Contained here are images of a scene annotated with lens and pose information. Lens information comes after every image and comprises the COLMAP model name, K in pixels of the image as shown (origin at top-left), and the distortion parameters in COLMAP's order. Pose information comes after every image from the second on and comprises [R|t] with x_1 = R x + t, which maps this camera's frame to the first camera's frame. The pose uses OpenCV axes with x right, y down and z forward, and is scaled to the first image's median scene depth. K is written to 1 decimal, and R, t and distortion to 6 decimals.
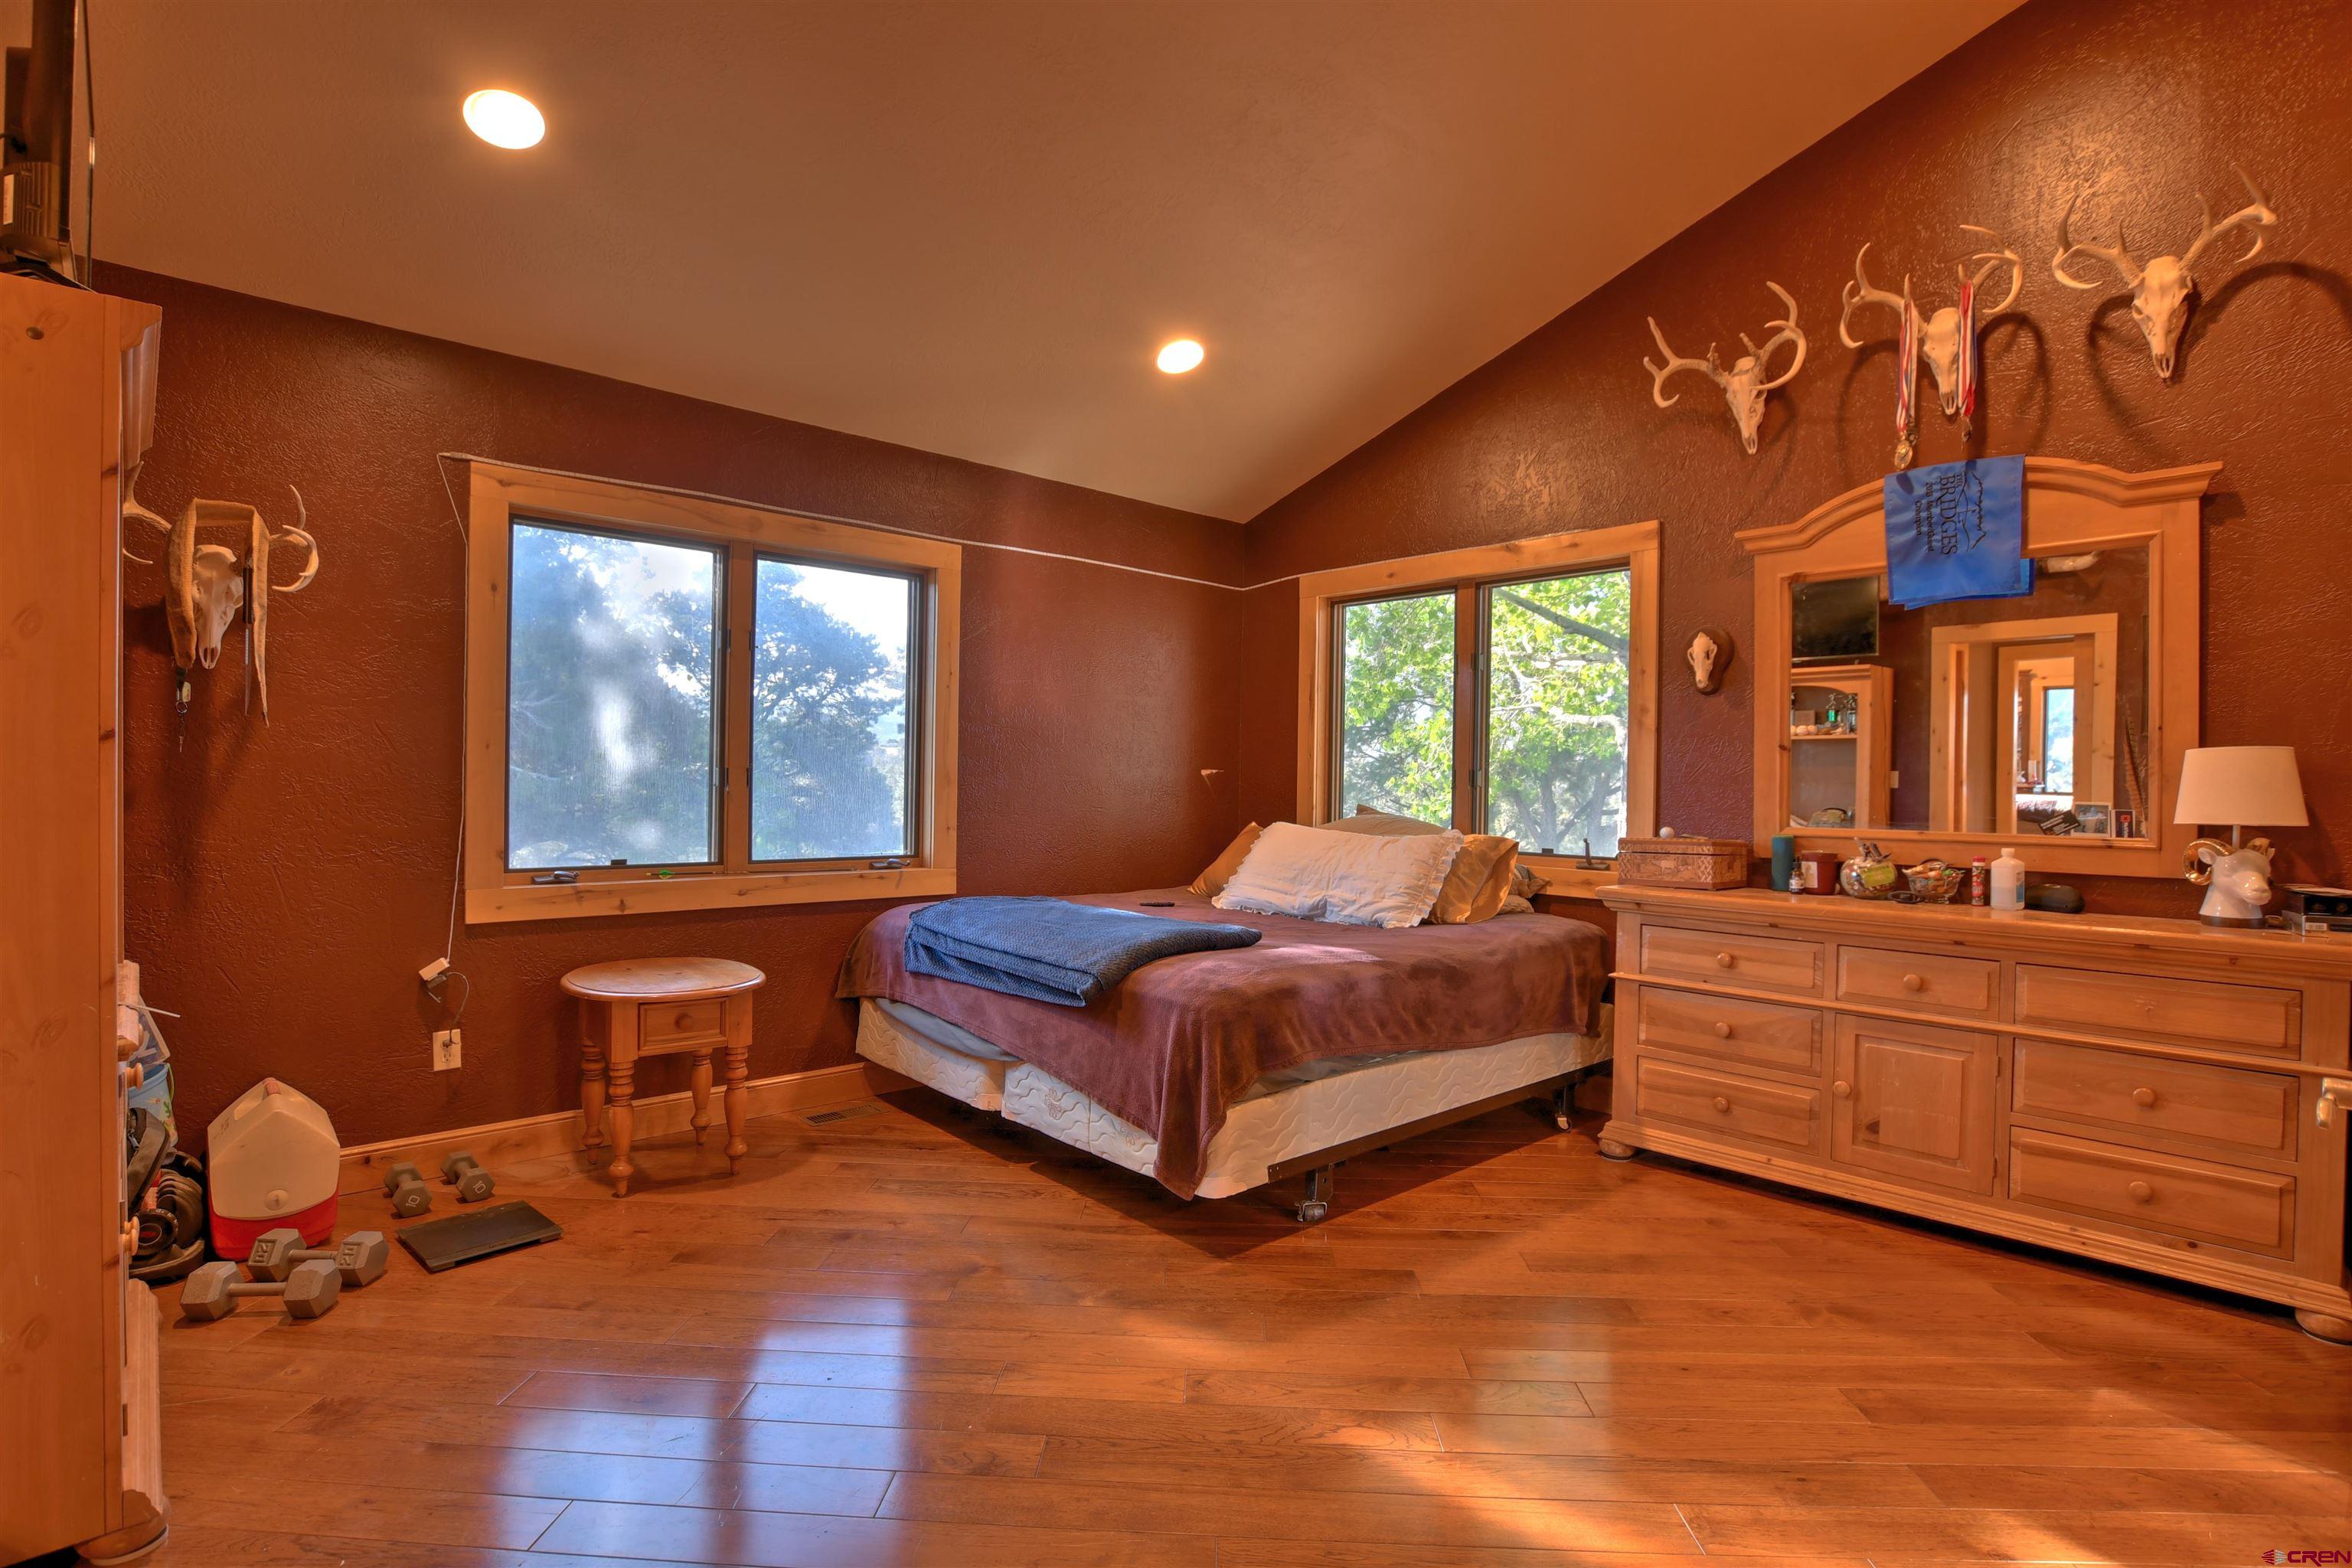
lens RADIAL K [[1146.6, 0, 1173.5], [0, 1146.6, 782.5], [0, 0, 1]] dist [-0.001198, -0.000186]
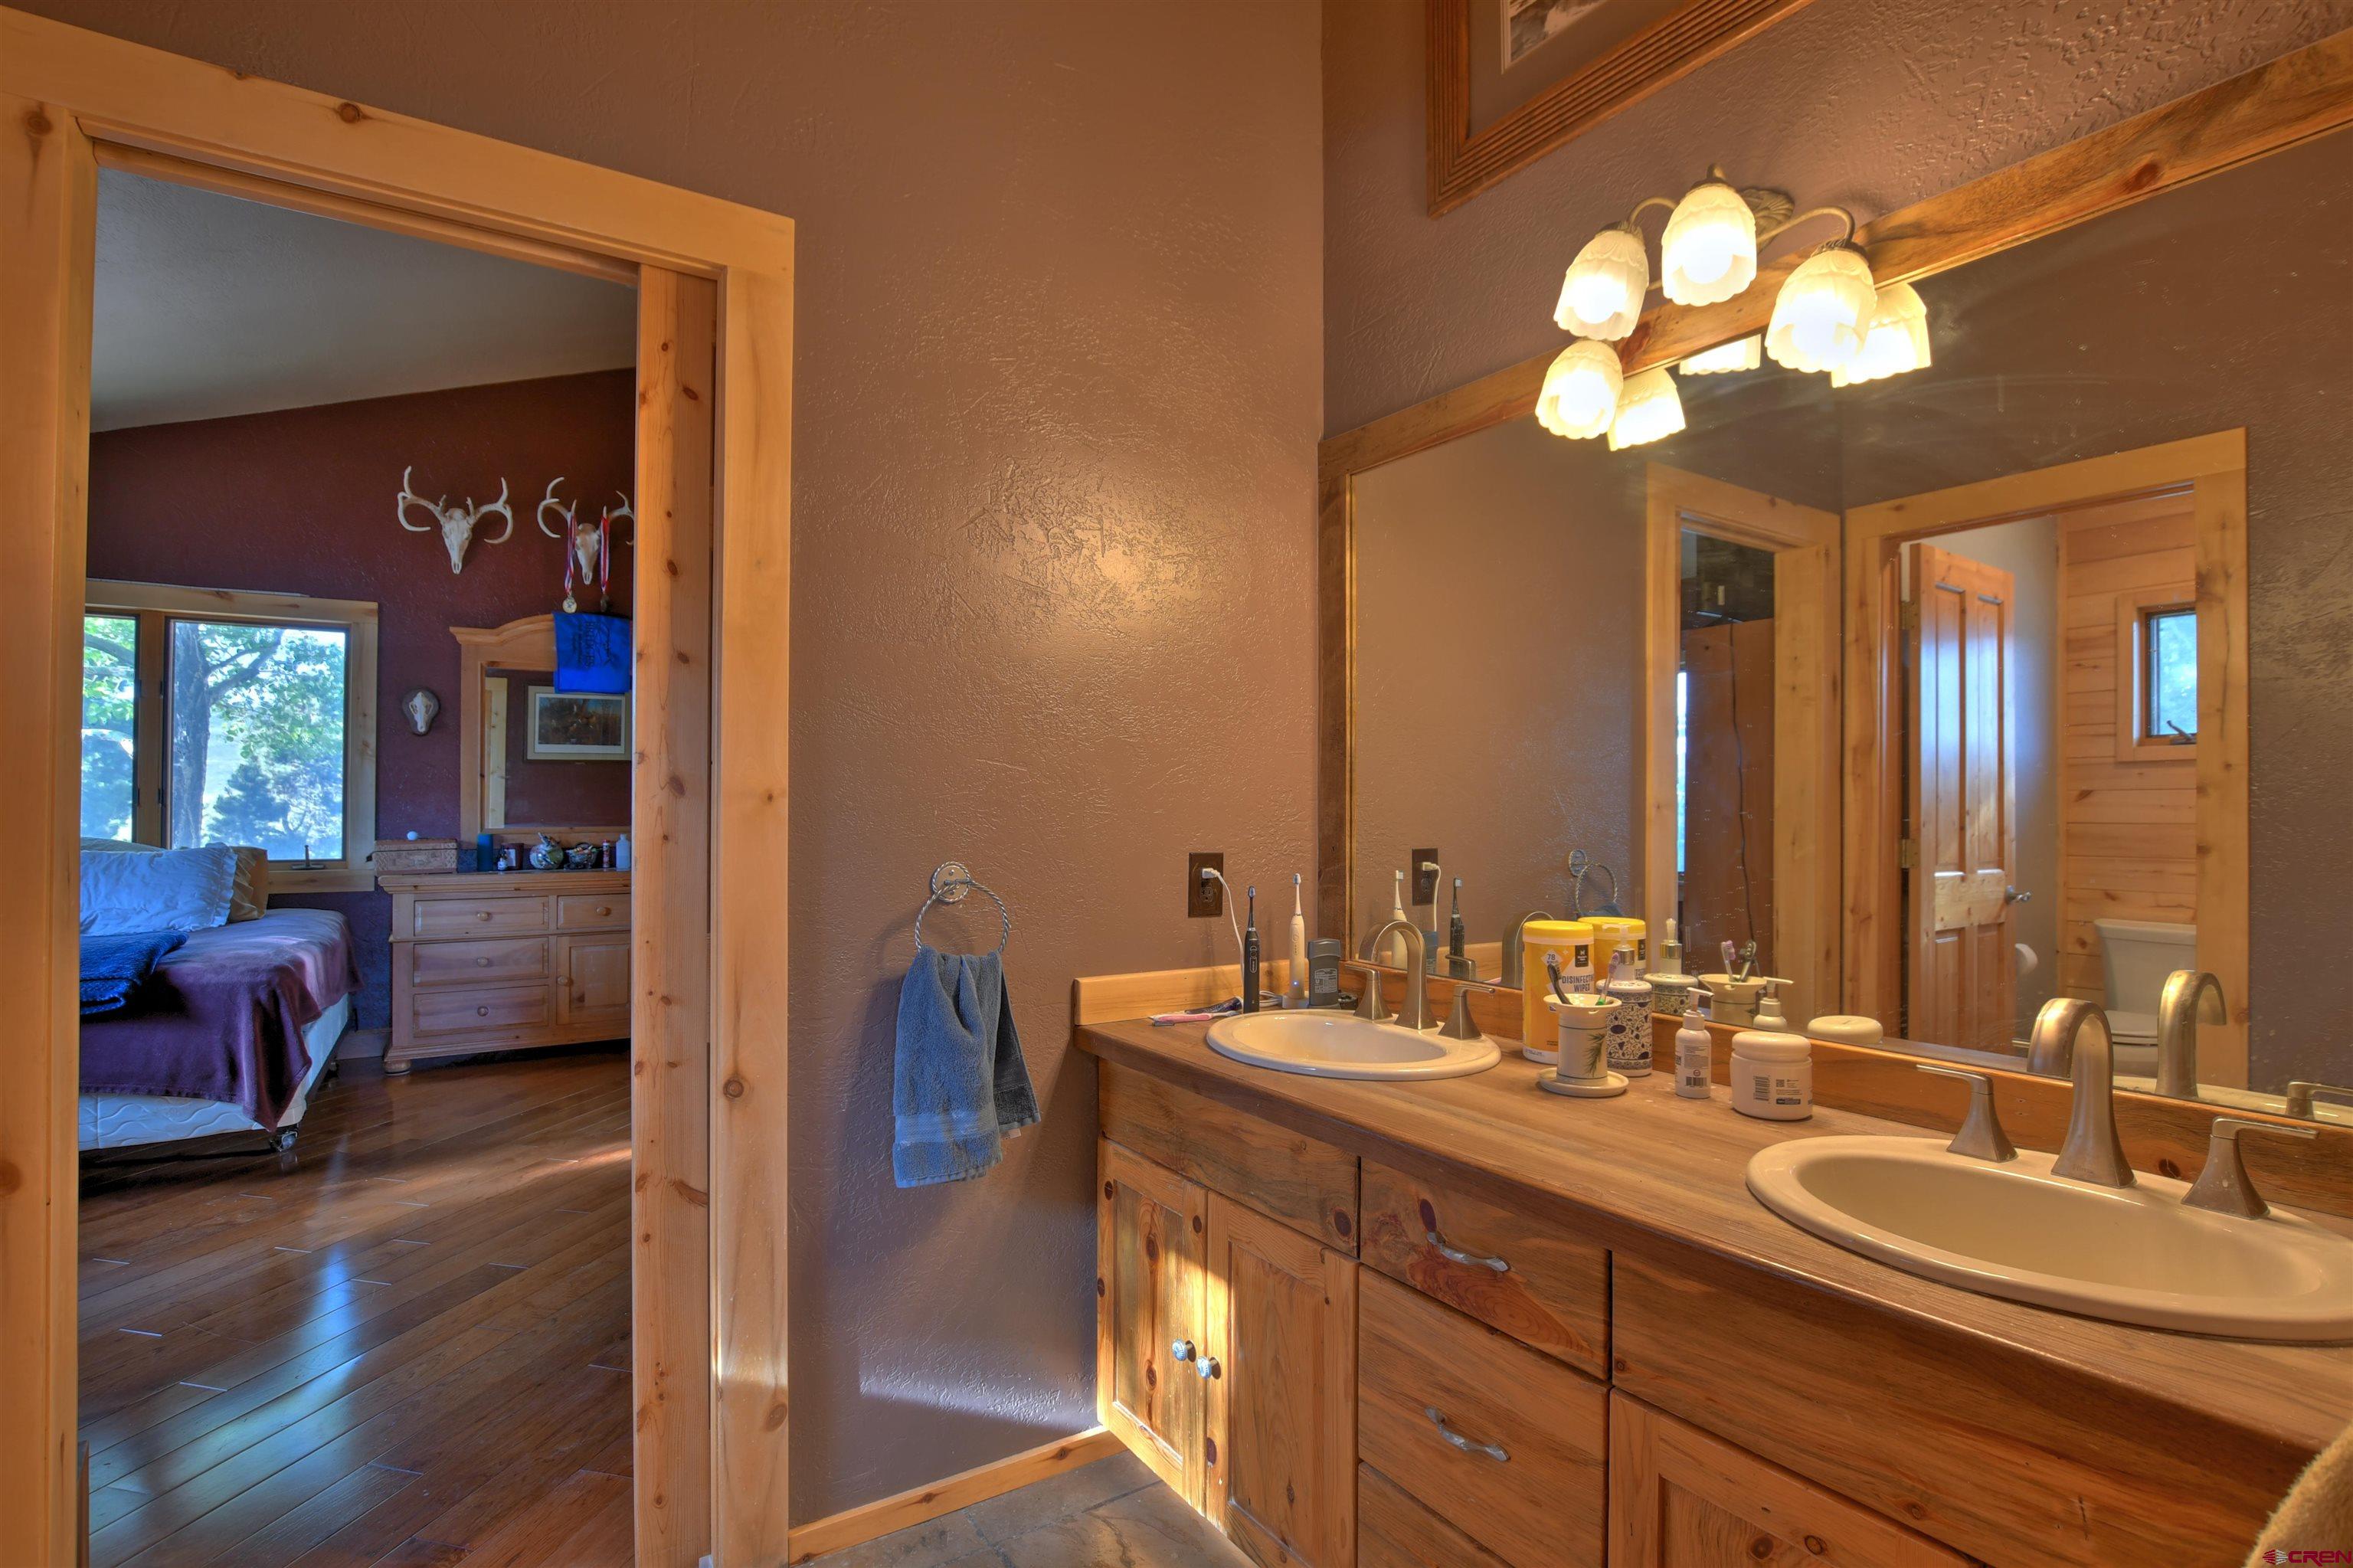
lens RADIAL K [[1147.1, 0, 1174.6], [0, 1147.1, 793.3], [0, 0, 1]] dist [-0.001198, -0.000186]
pose [[0.157382, -0.000221, 0.987538, -0.846985], [0.002320, 0.999997, -0.000146, -0.006203], [-0.987535, 0.002314, 0.157382, -0.141707]]
